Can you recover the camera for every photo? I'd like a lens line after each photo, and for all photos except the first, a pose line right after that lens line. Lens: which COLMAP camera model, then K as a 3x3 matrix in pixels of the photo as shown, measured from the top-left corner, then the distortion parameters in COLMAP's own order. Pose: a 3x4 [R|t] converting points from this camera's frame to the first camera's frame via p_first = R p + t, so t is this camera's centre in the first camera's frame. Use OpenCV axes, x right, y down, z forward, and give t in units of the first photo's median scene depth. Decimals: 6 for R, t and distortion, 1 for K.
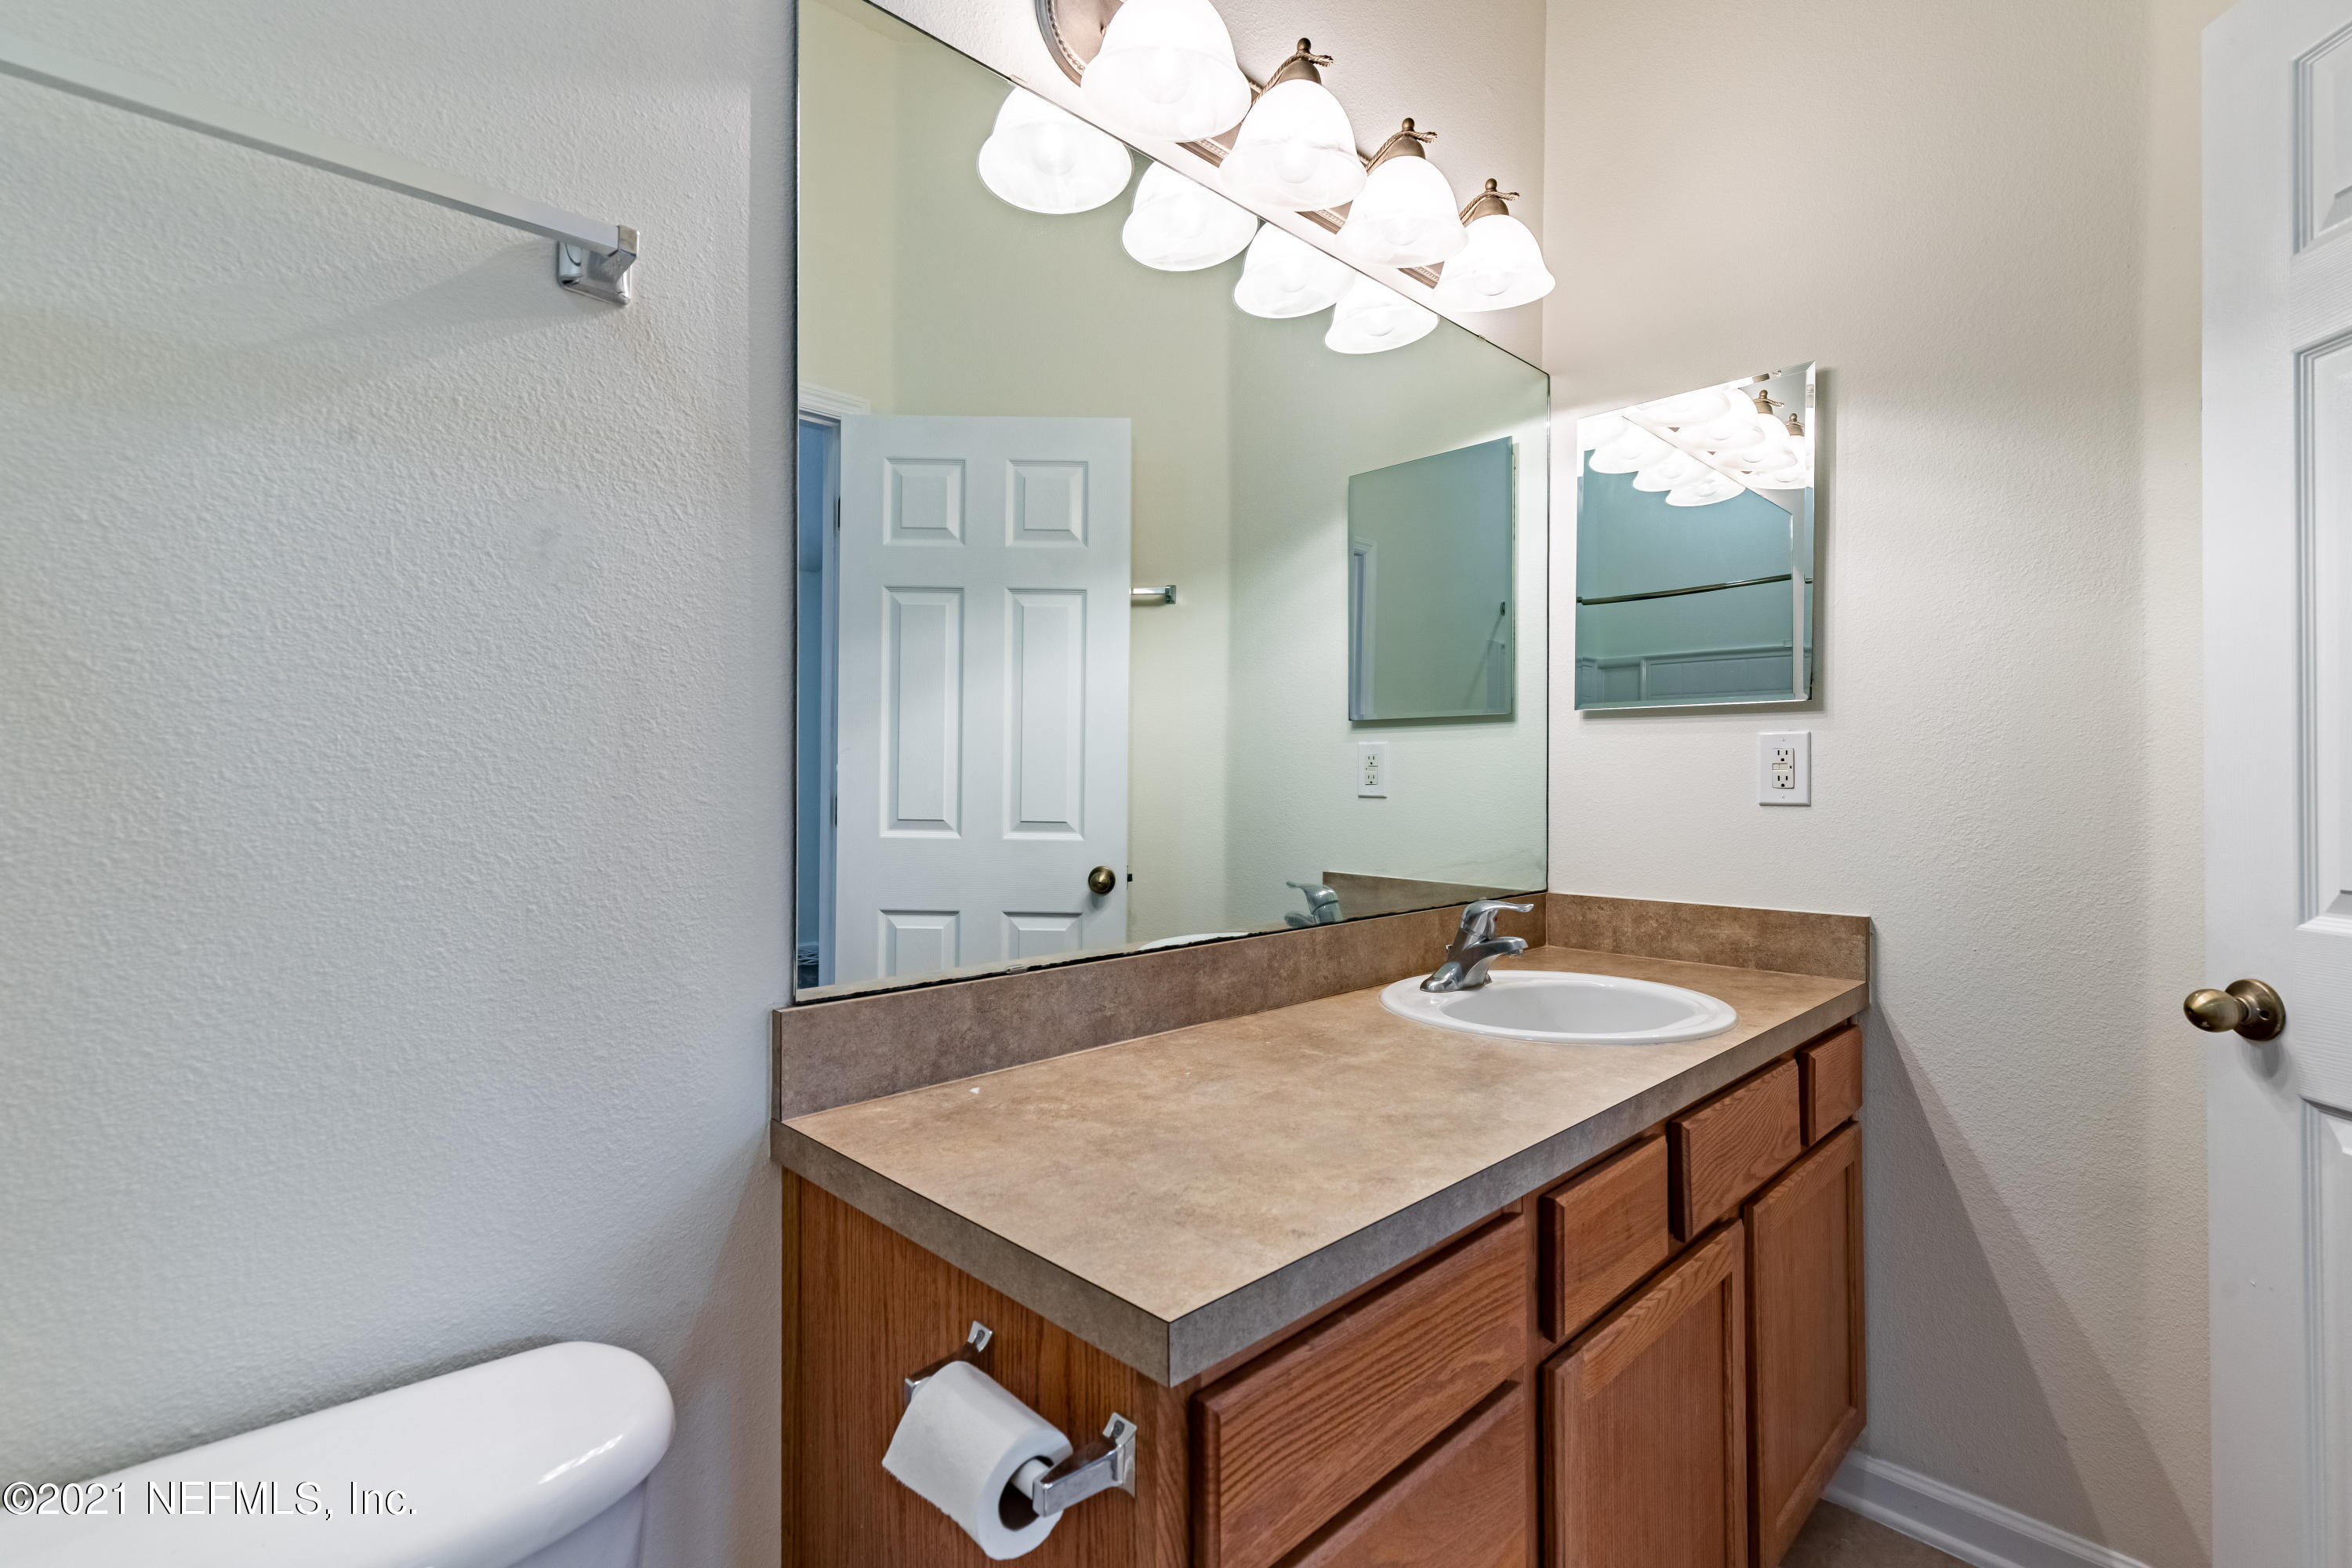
lens RADIAL K [[1066.2, 0, 1207.7], [0, 1066.2, 770.7], [0, 0, 1]] dist [0.002776, 0.000681]
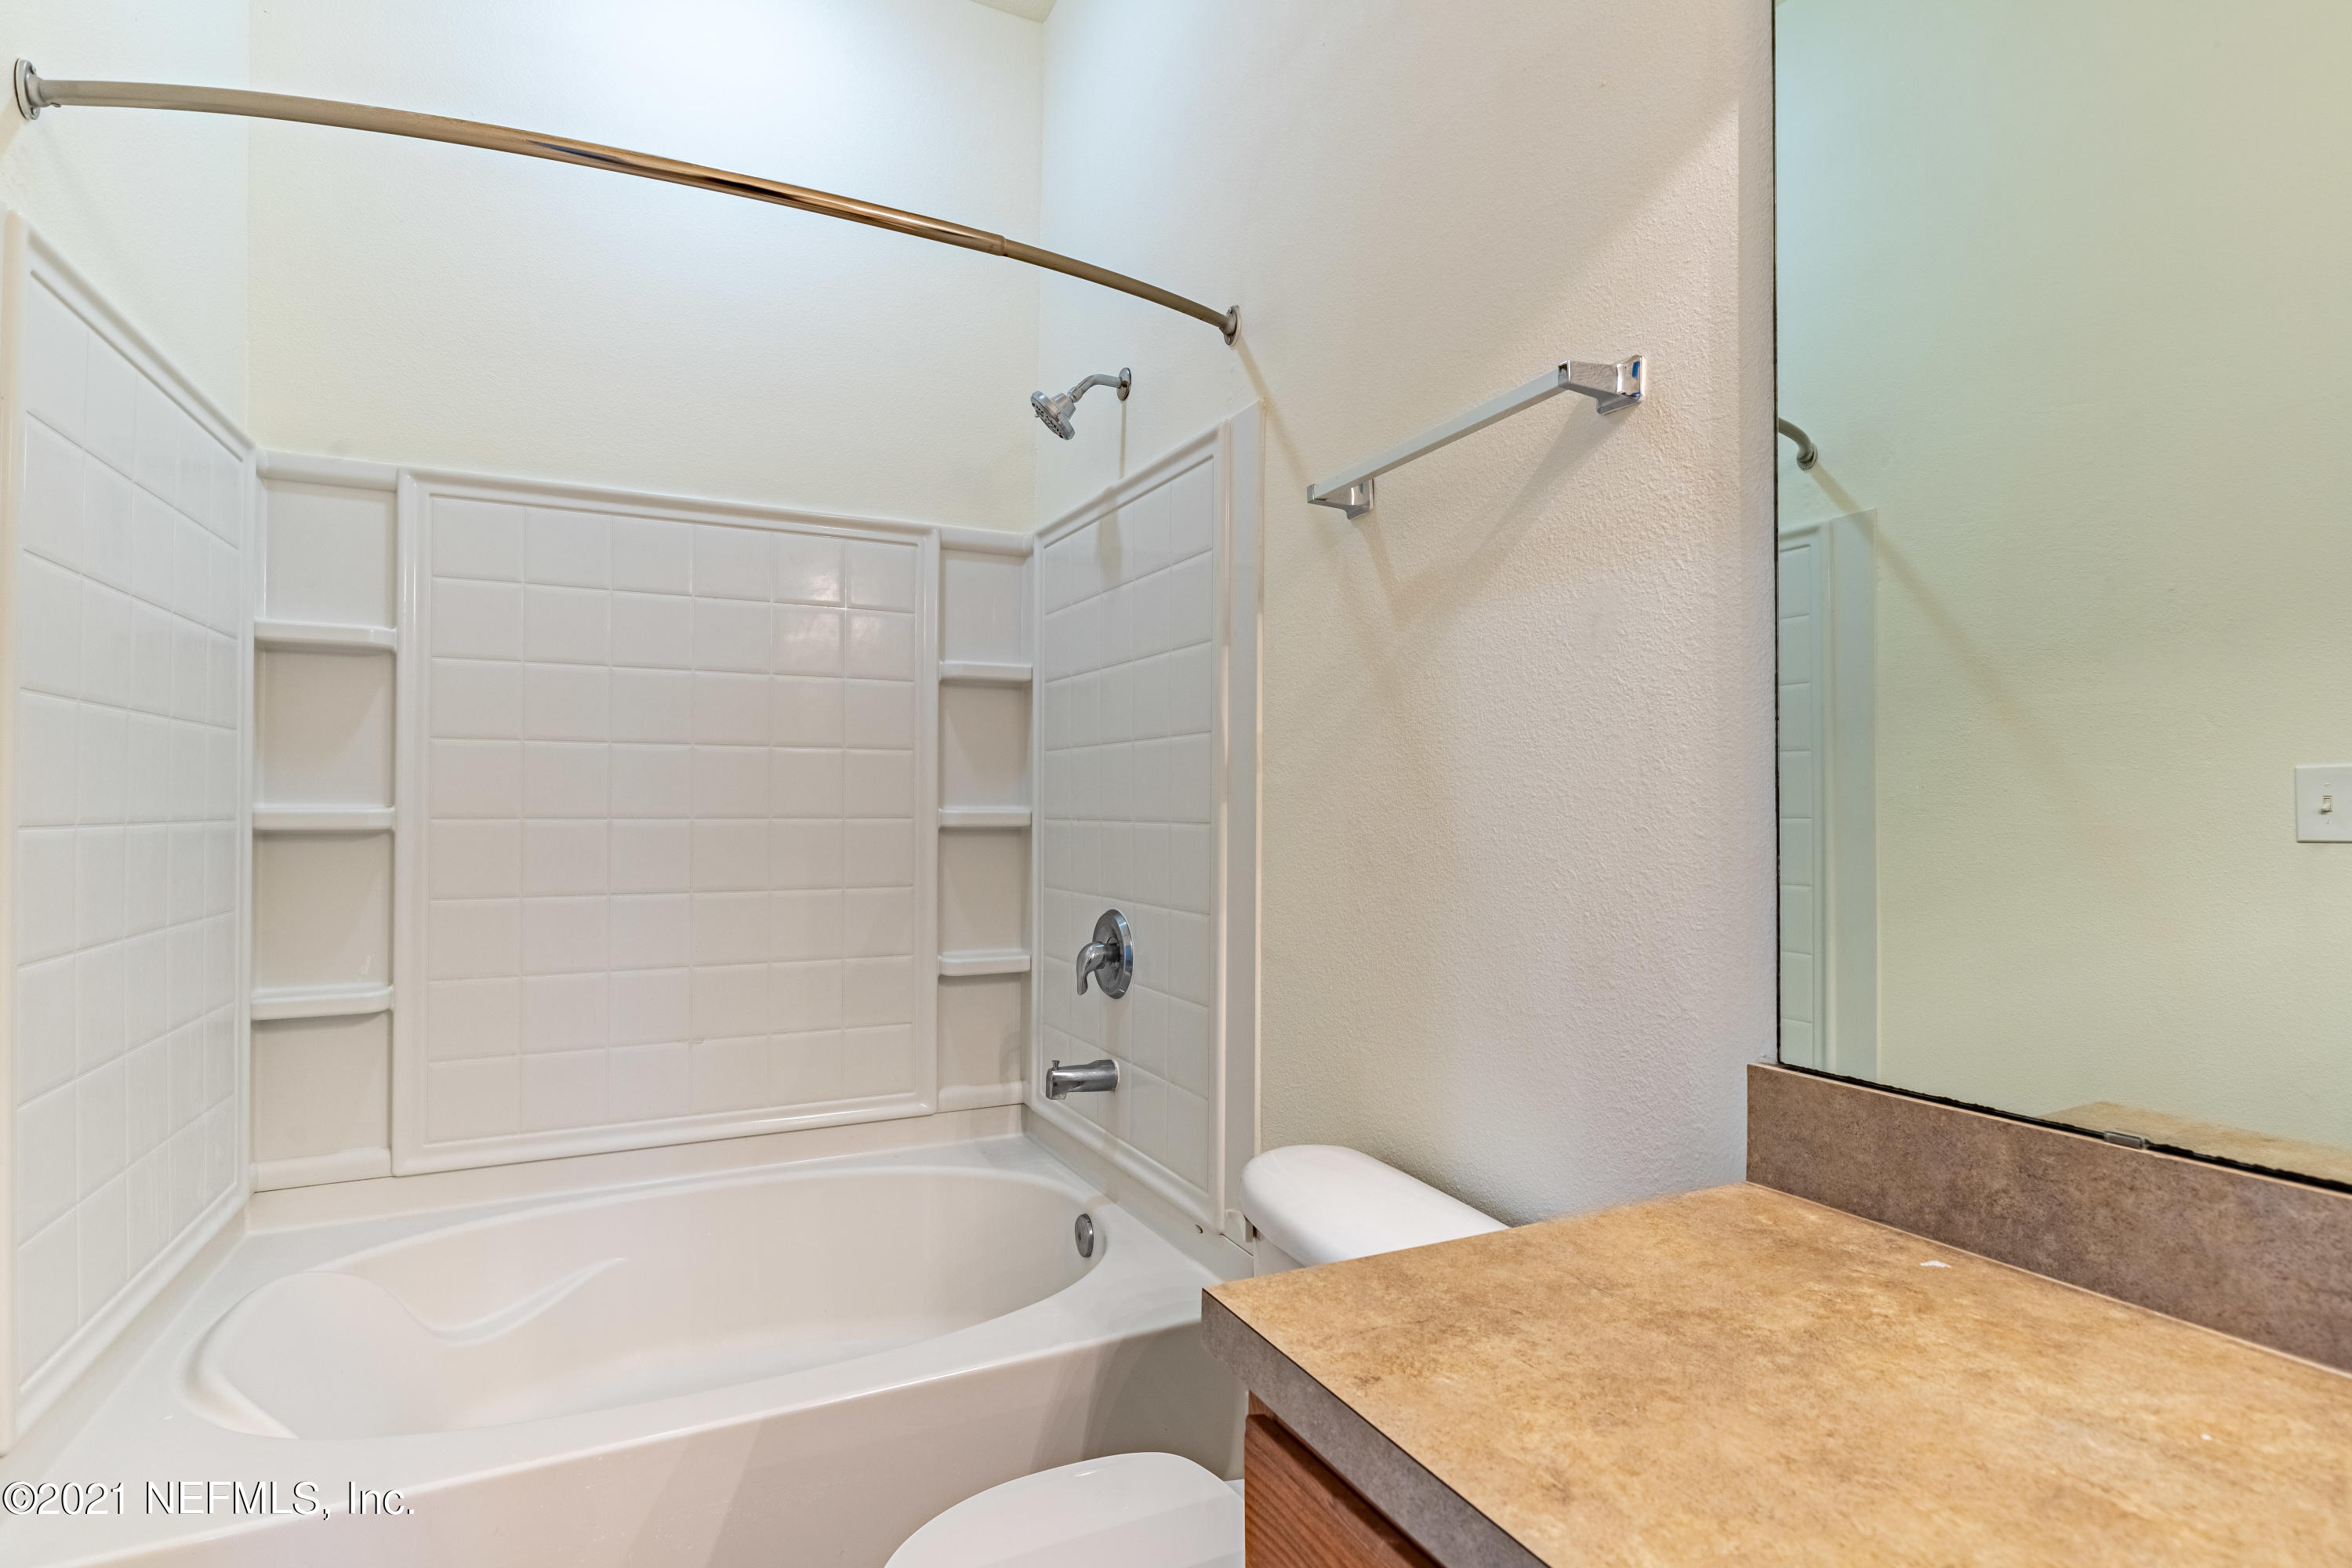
lens RADIAL K [[1136.2, 0, 1176.0], [0, 1136.2, 784.0], [0, 0, 1]] dist [-0.001544, -0.000907]
pose [[-0.312249, -0.022291, -0.949739, 0.699418], [0.004971, 0.999673, -0.025097, 0.004112], [0.949987, -0.012558, -0.312036, 0.832006]]
